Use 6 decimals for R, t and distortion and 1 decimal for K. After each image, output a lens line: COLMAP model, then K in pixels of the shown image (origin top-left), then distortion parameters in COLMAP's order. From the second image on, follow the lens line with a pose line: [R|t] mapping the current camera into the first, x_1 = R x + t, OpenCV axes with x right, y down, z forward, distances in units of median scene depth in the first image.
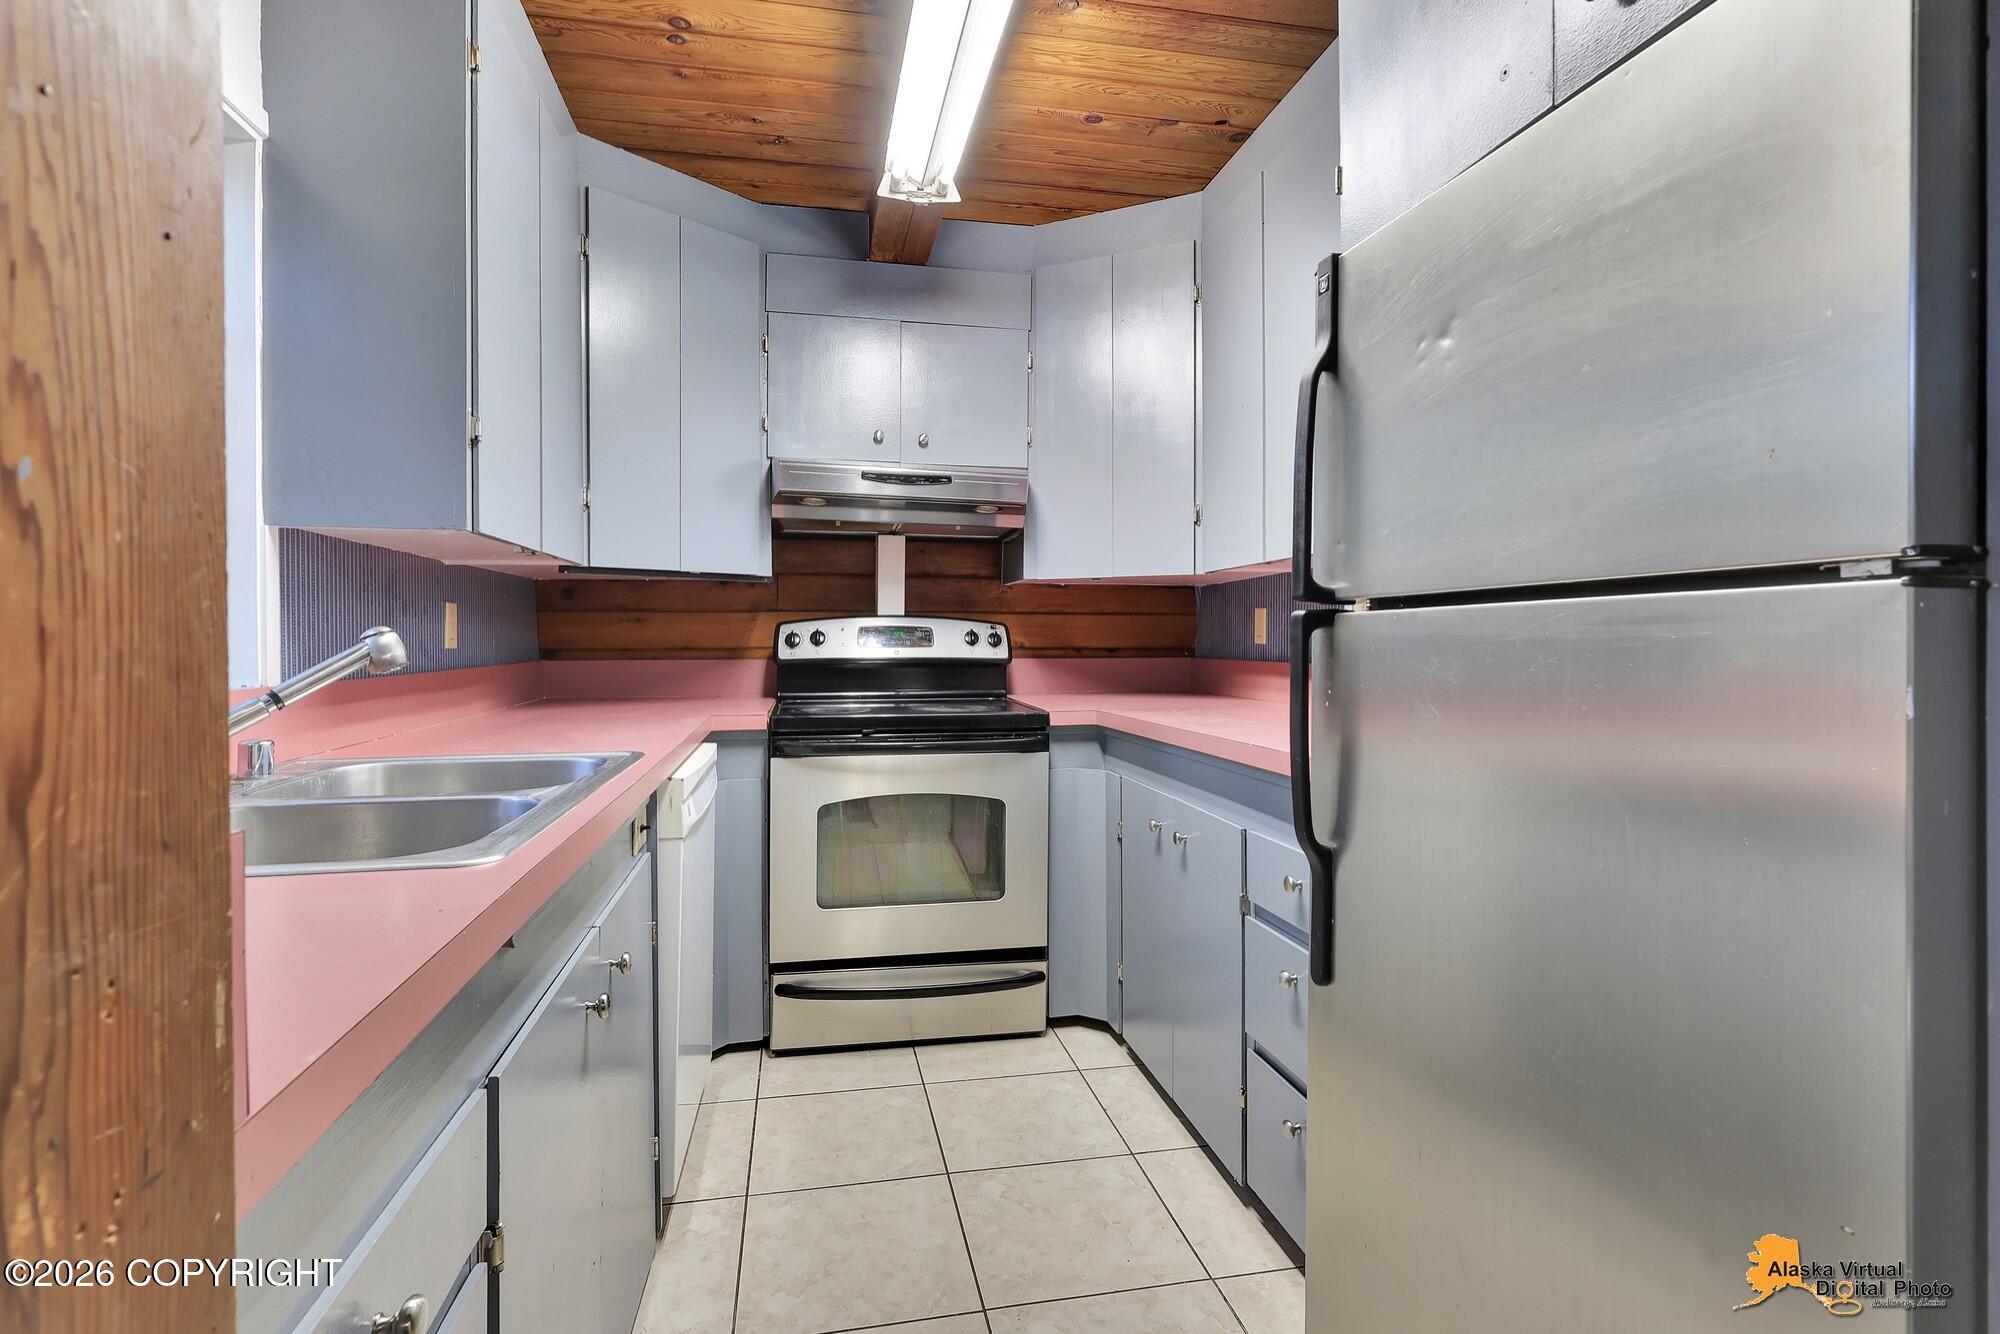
lens RADIAL K [[912.9, 0, 1029.3], [0, 912.9, 636.9], [0, 0, 1]] dist [0.002645, 0.000156]
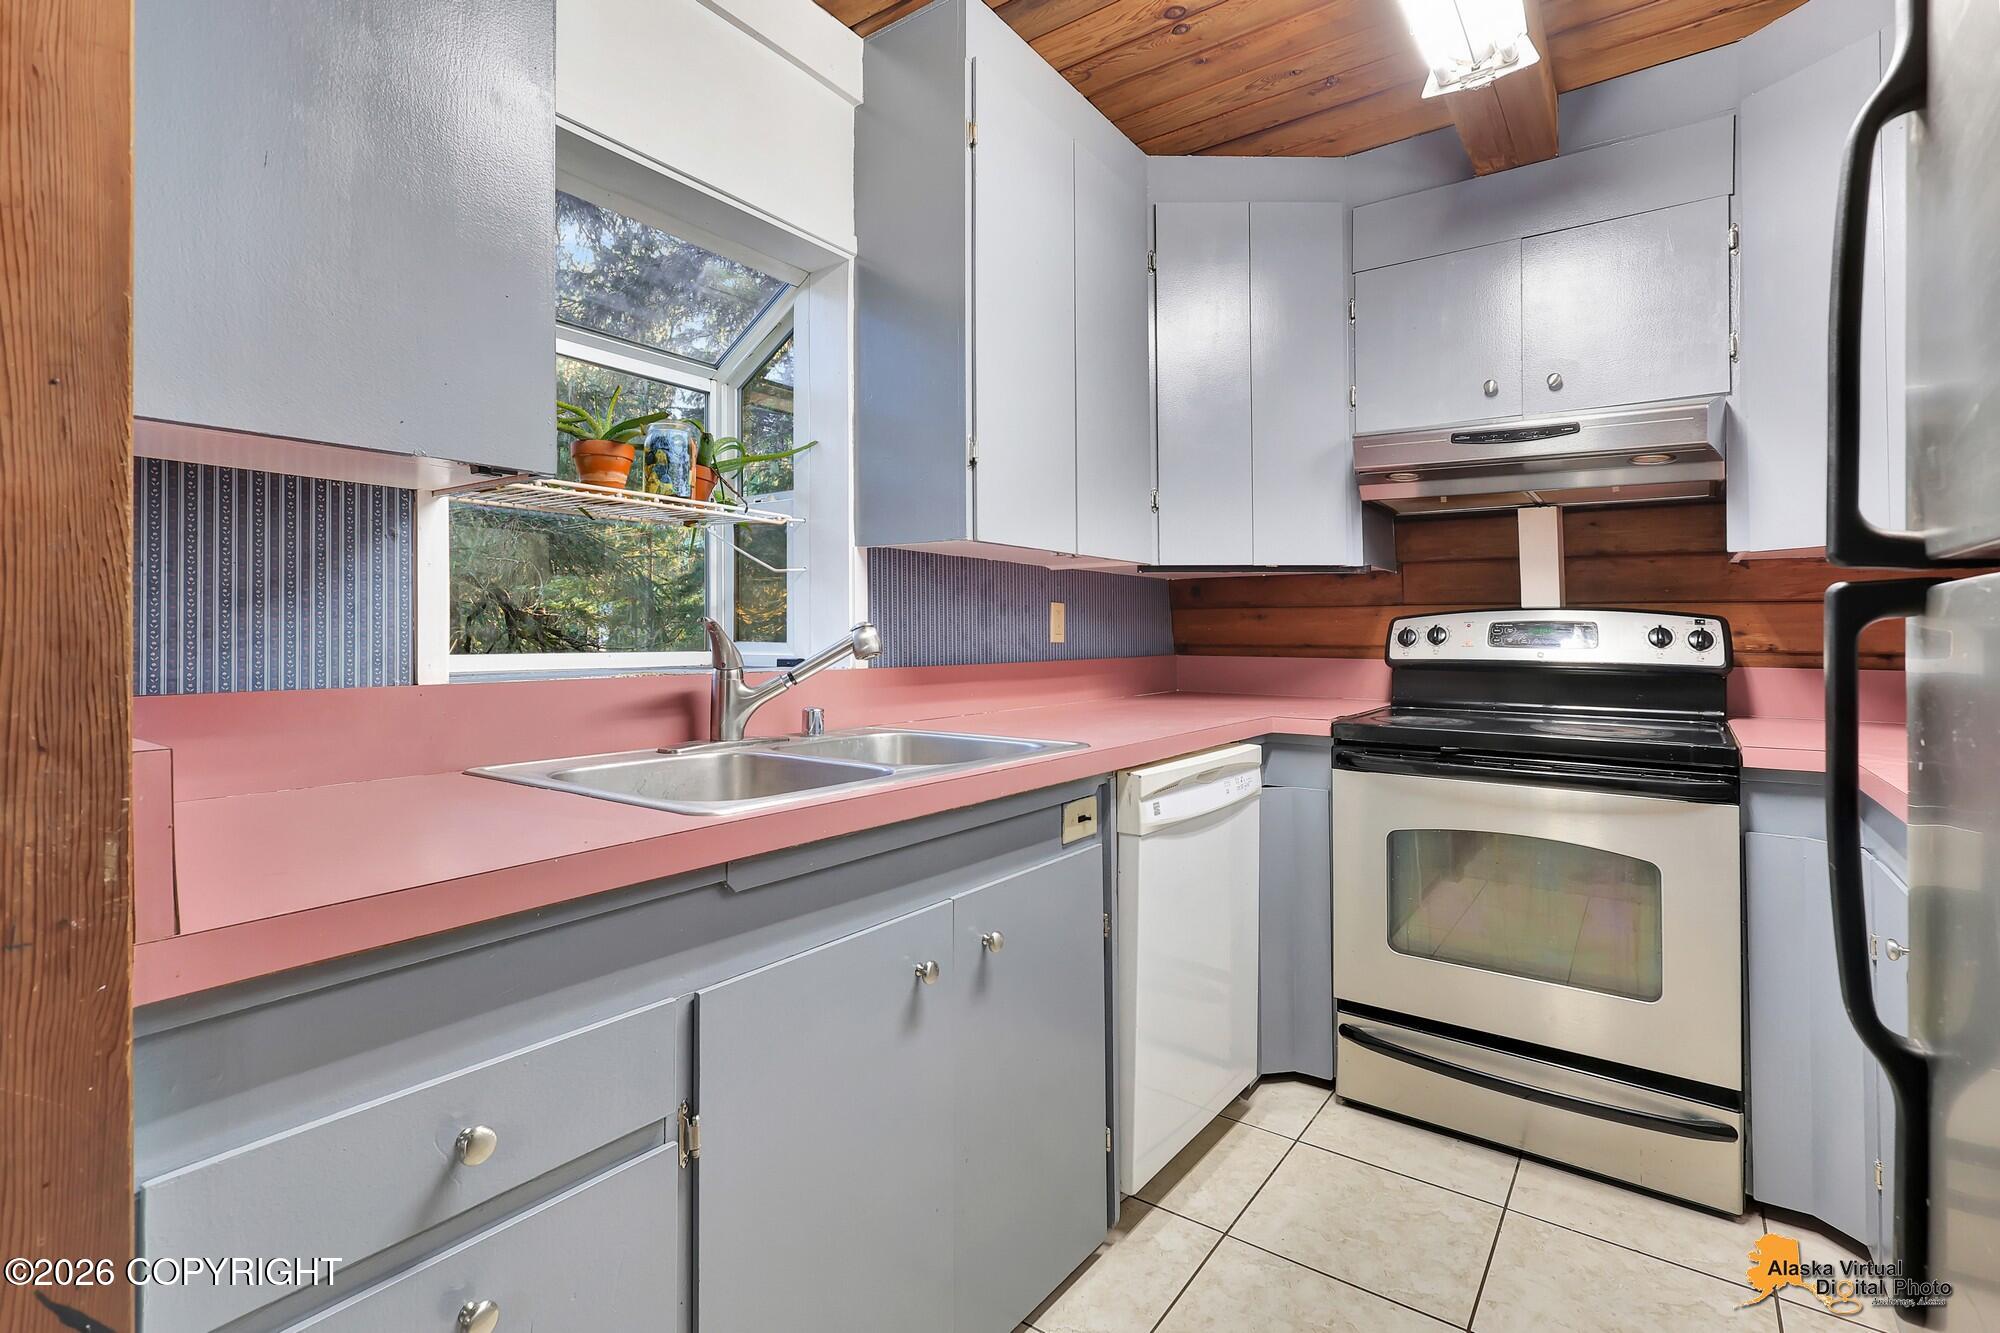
lens RADIAL K [[939.3, 0, 1000.0], [0, 939.3, 626.0], [0, 0, 1]] dist [-0.000776, -0.000125]
pose [[0.678766, -0.001695, -0.734353, 0.162309], [-0.005141, 0.999962, -0.007060, 0.000836], [0.734337, 0.008568, 0.678731, 0.122091]]
